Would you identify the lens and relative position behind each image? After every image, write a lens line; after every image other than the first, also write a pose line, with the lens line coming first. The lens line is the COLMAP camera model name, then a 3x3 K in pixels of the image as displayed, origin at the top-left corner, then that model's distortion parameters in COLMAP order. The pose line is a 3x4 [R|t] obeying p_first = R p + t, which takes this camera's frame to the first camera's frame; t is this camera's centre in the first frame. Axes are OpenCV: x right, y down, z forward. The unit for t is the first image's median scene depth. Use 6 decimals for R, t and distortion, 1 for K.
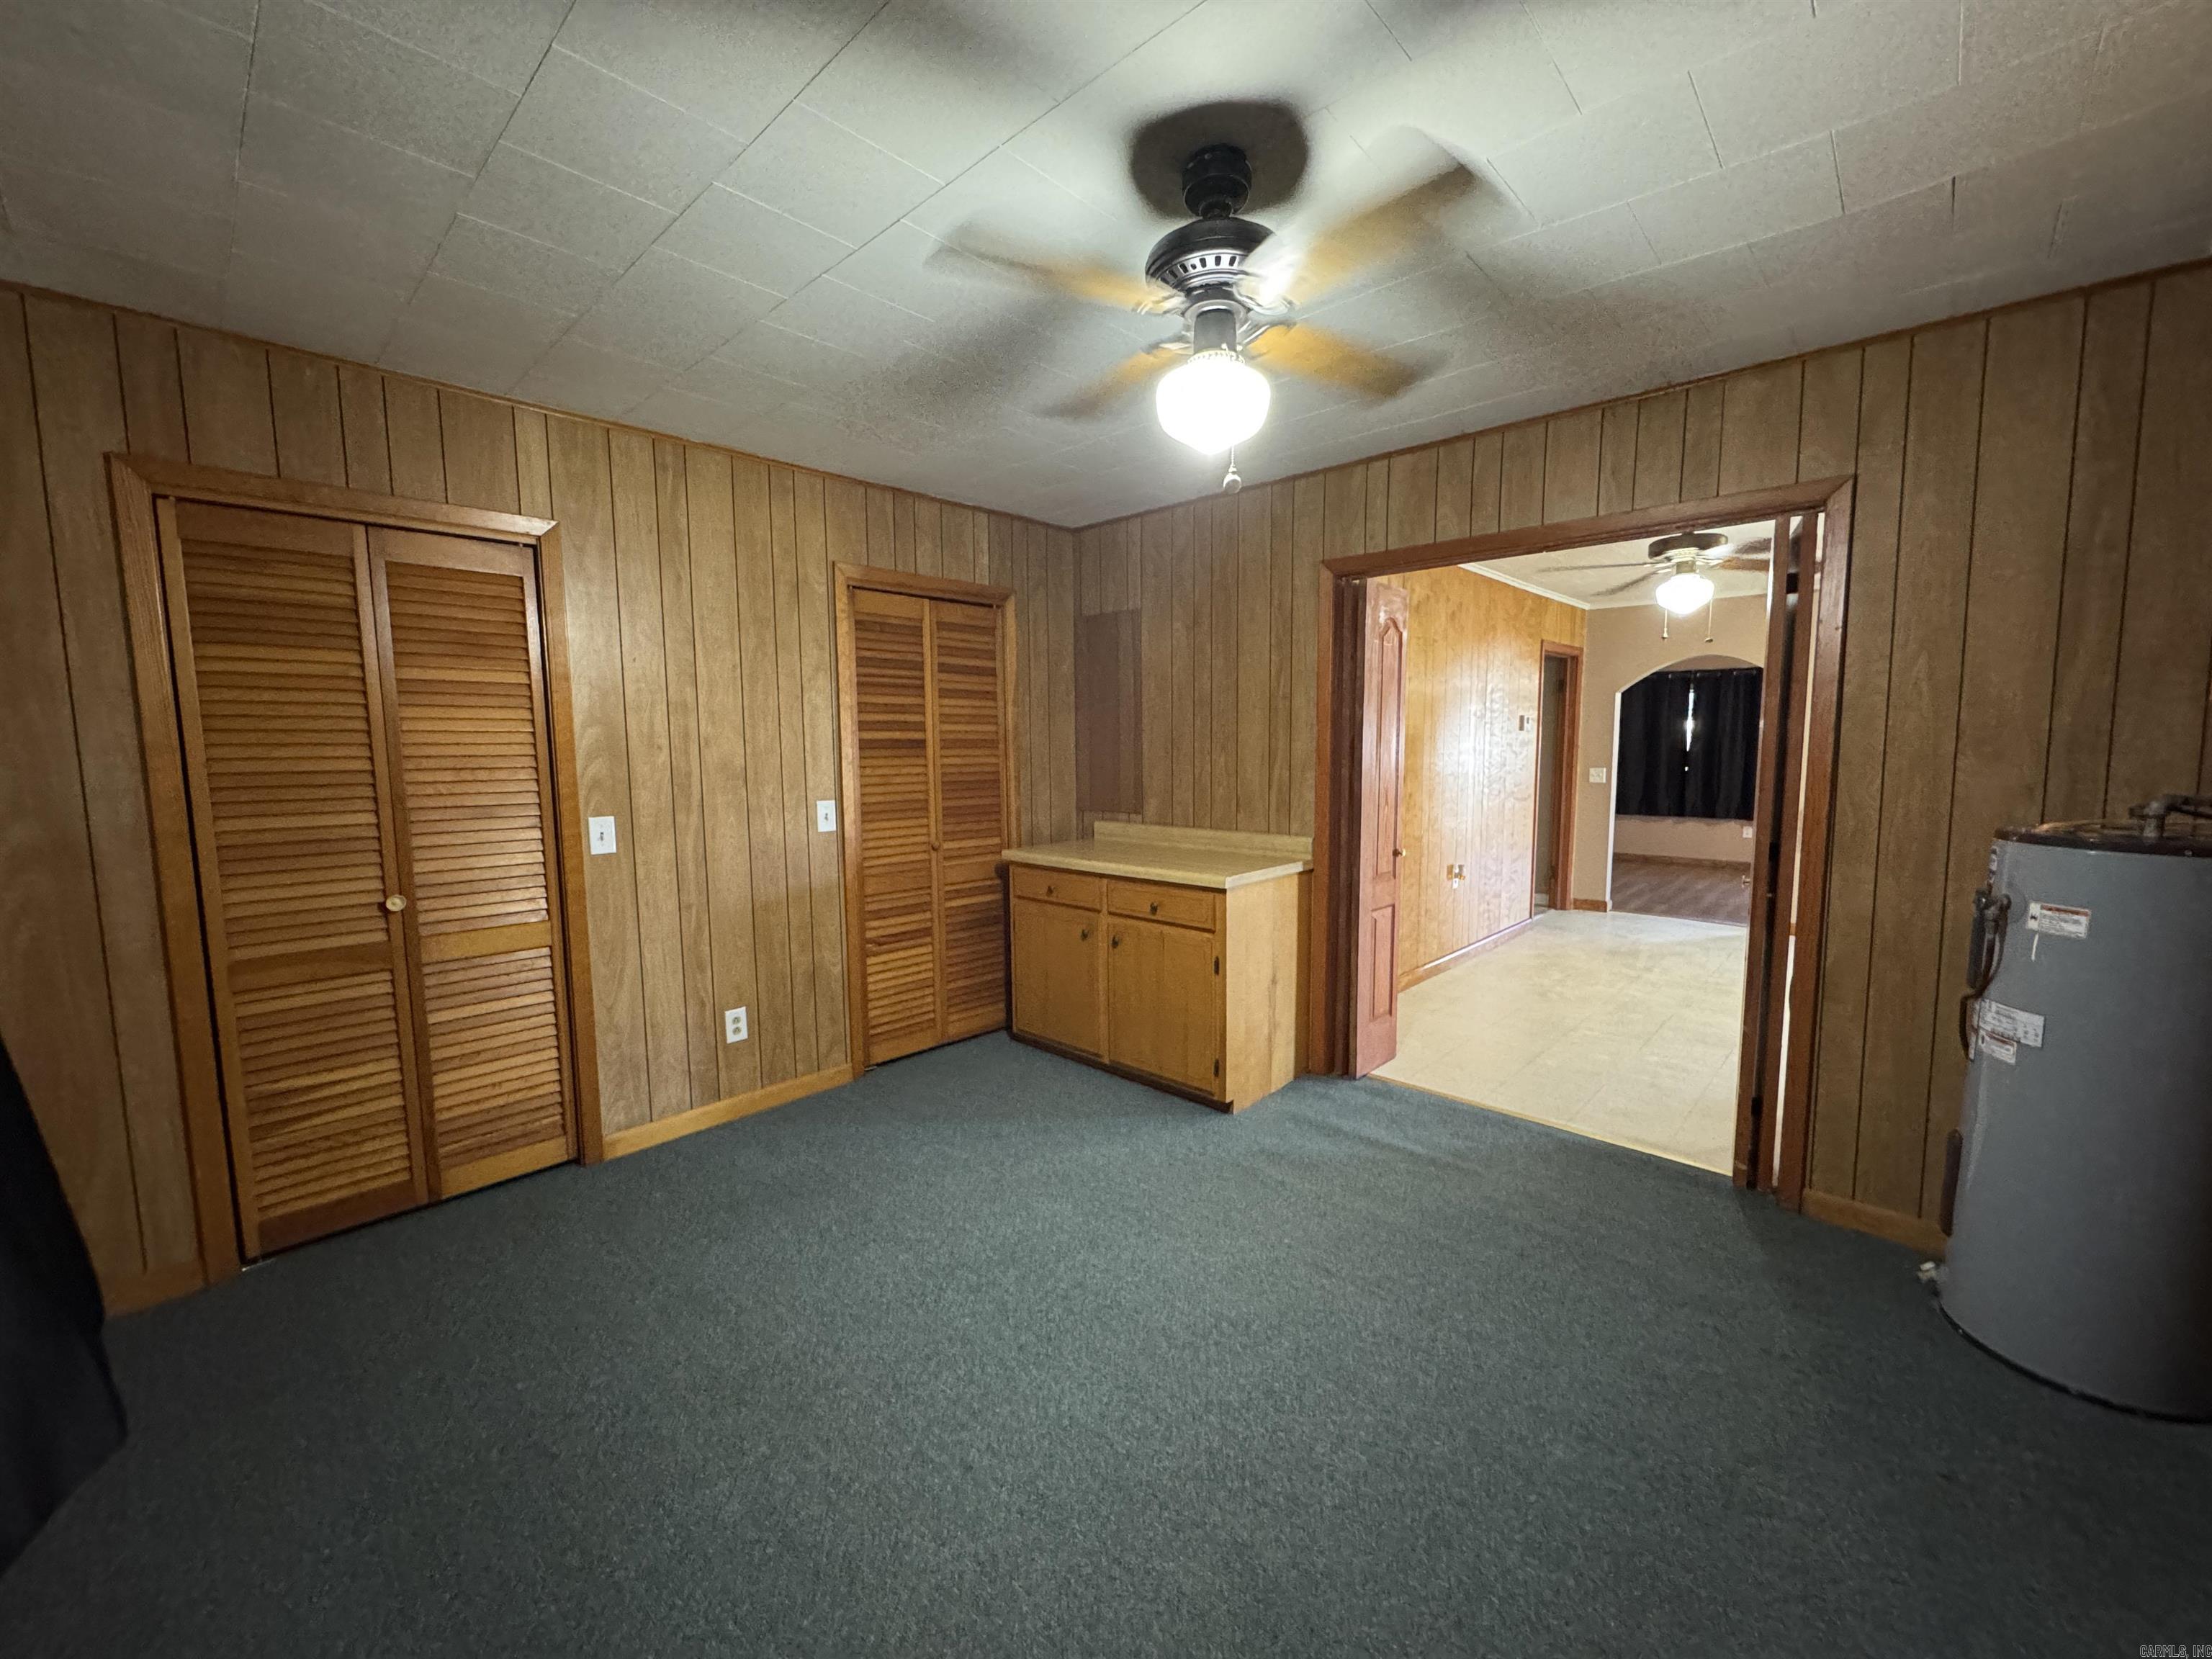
lens RADIAL K [[882.0, 0, 1103.5], [0, 882.0, 828.1], [0, 0, 1]] dist [-0.000347, 0.000101]
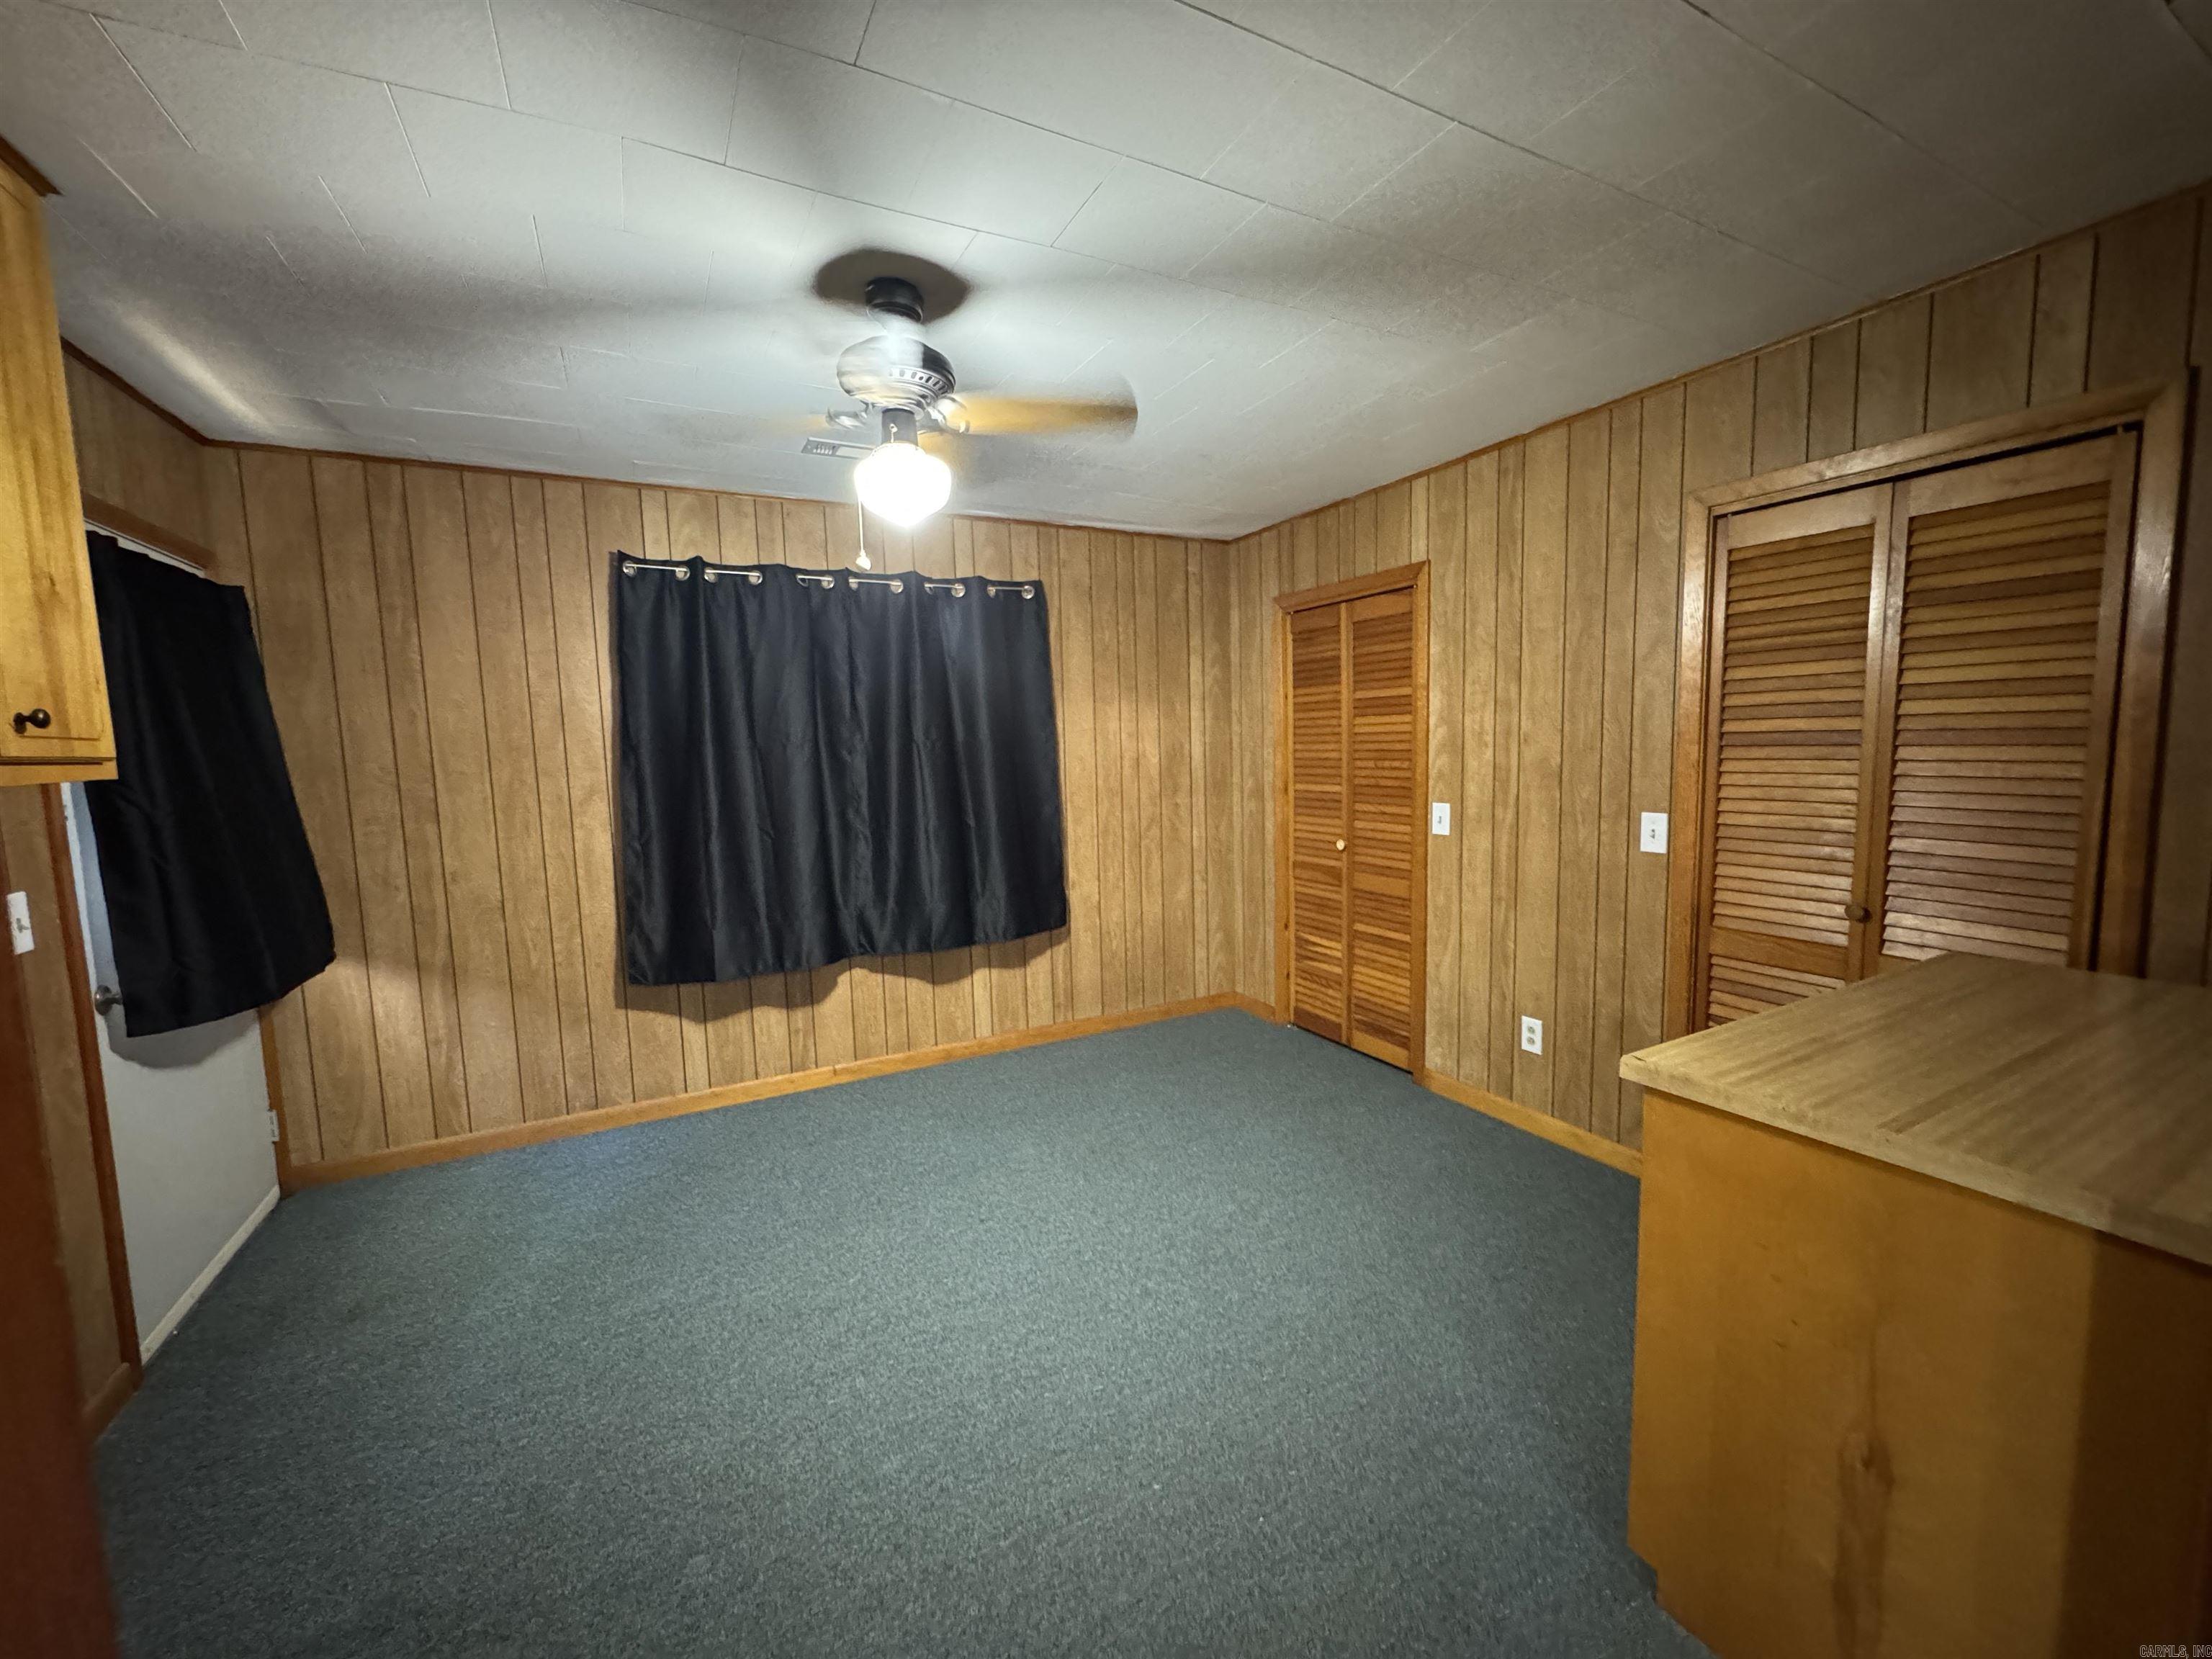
lens RADIAL K [[882.0, 0, 1113.0], [0, 882.0, 838.3], [0, 0, 1]] dist [-0.000347, 0.000101]
pose [[-0.327554, 0.110798, -0.938313, 0.627938], [-0.069244, 0.987615, 0.140791, -0.093746], [0.942292, 0.111089, -0.315825, 0.882151]]
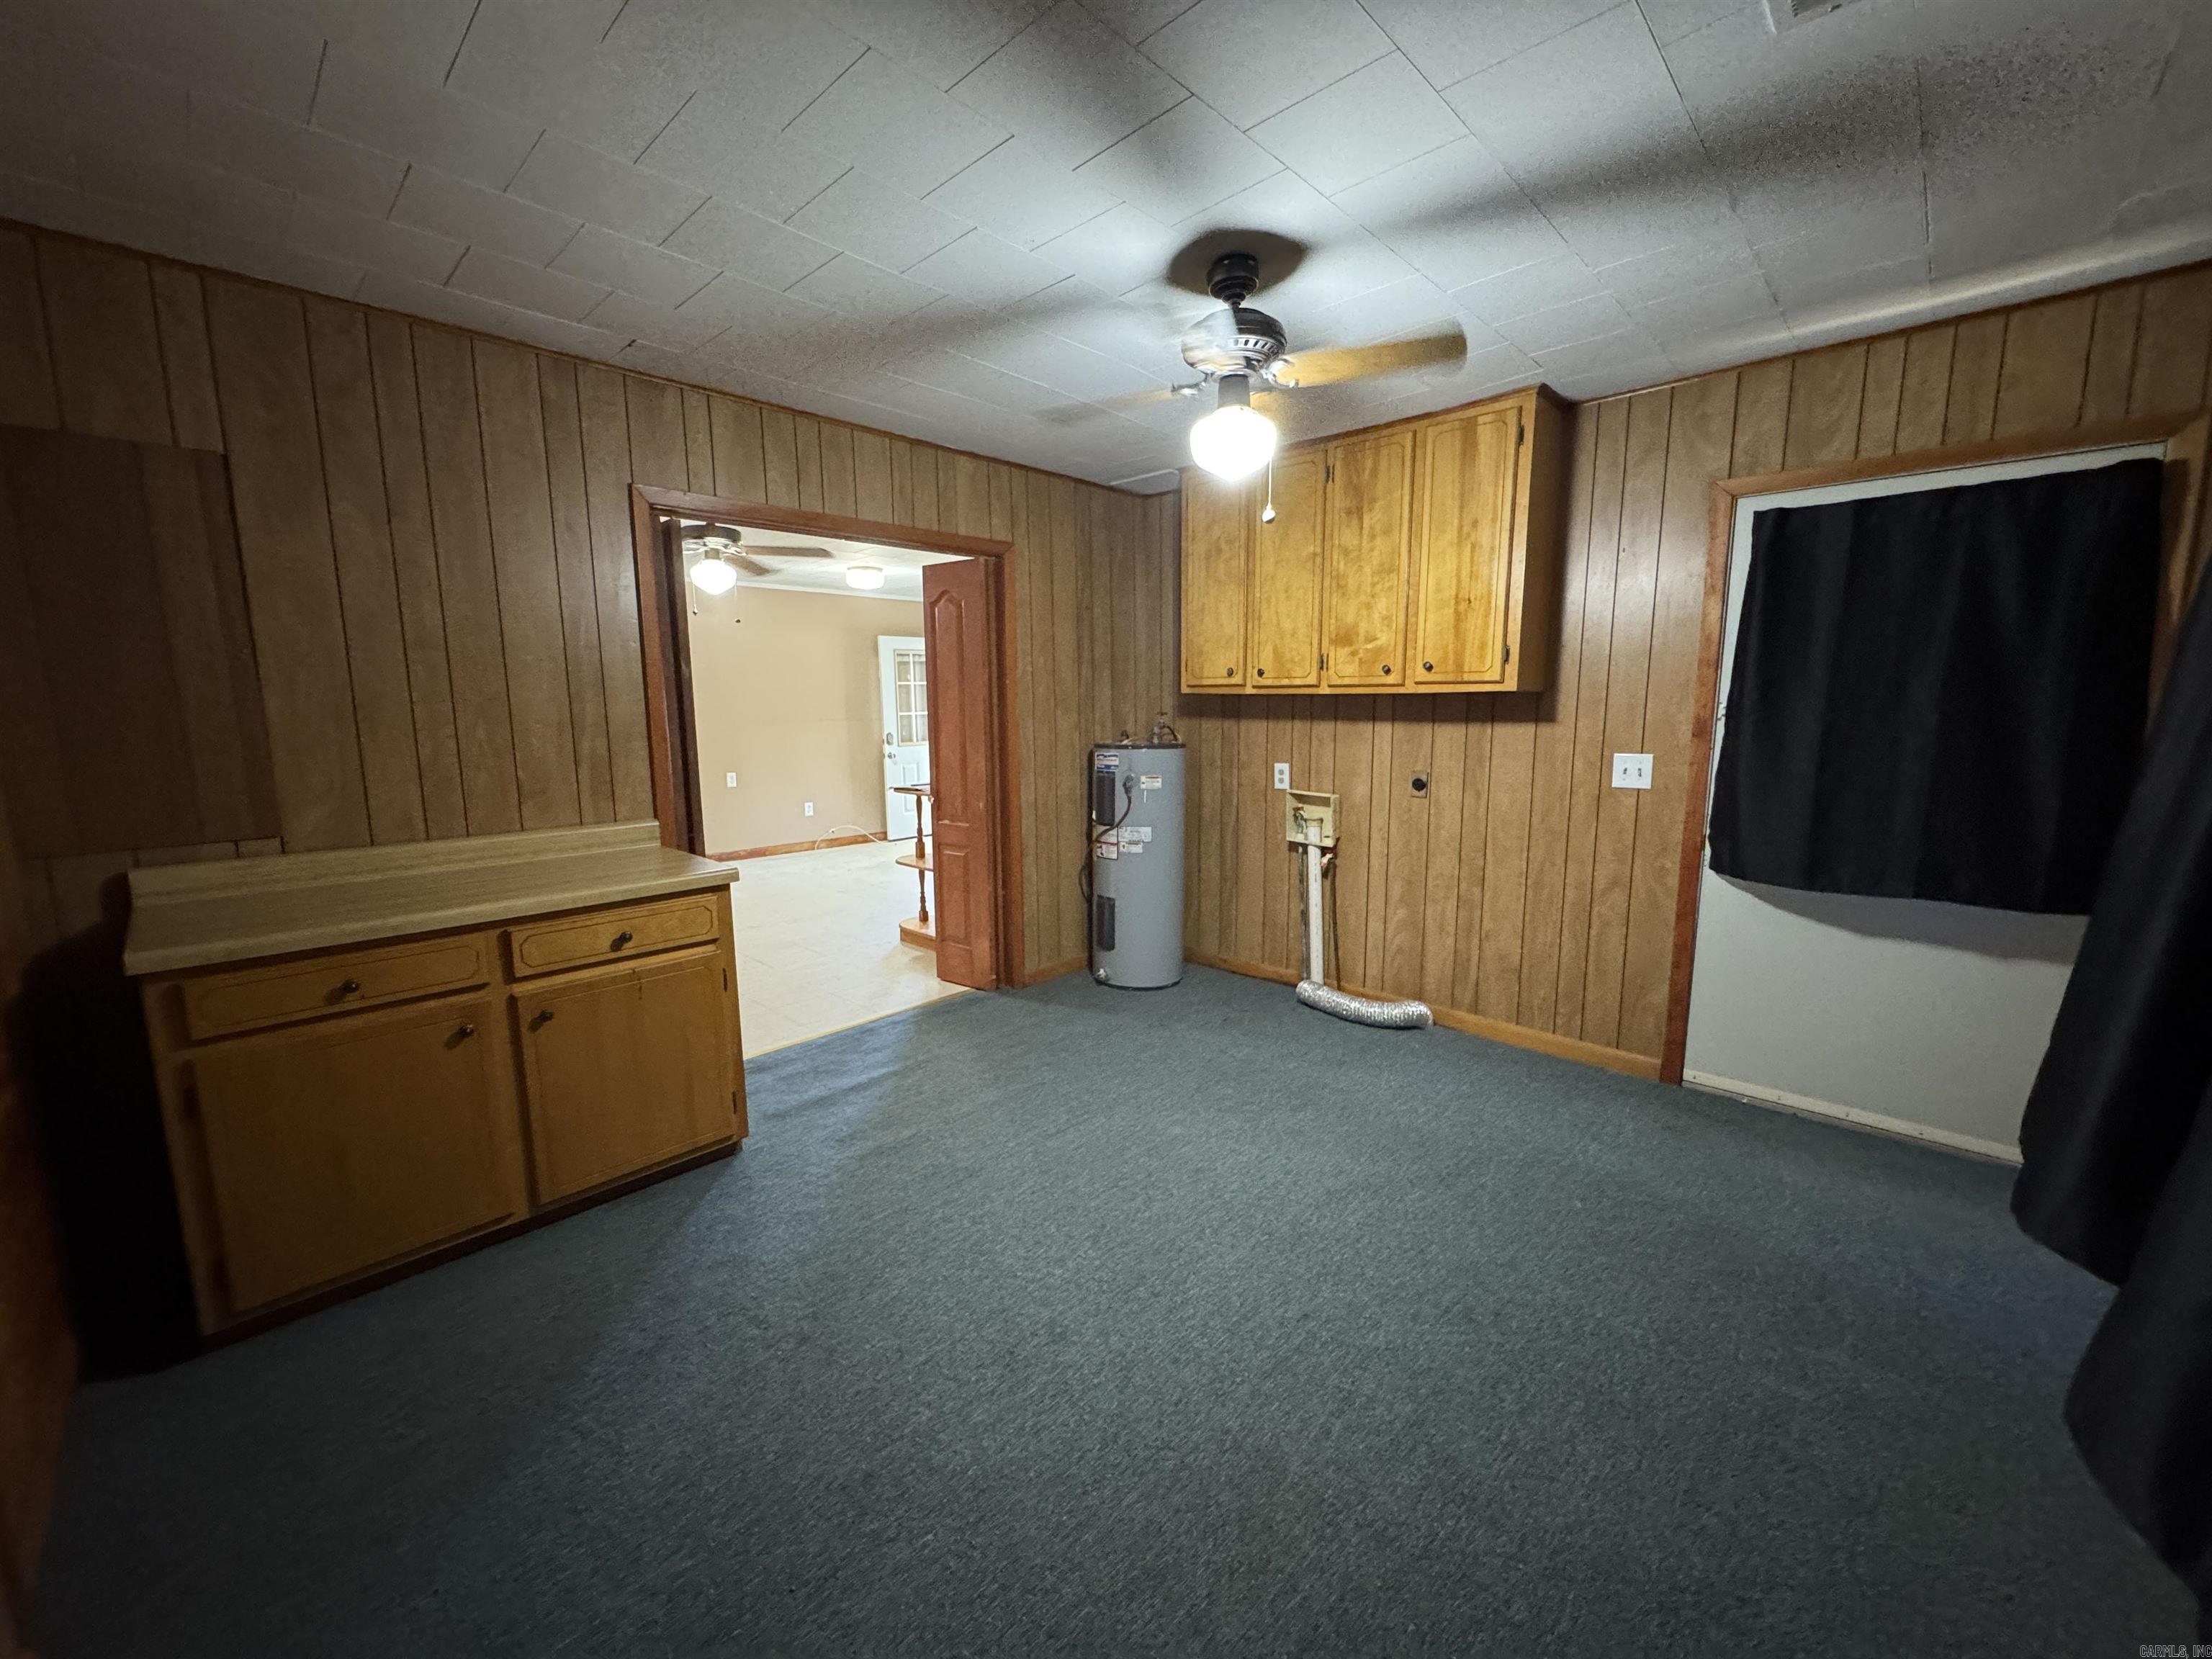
lens RADIAL K [[882.0, 0, 1101.0], [0, 882.0, 822.6], [0, 0, 1]] dist [-0.000347, 0.000101]
pose [[0.014100, -0.132400, 0.991096, -0.720444], [0.104936, 0.985917, 0.130215, -0.062262], [-0.994379, 0.102166, 0.027795, 0.683178]]
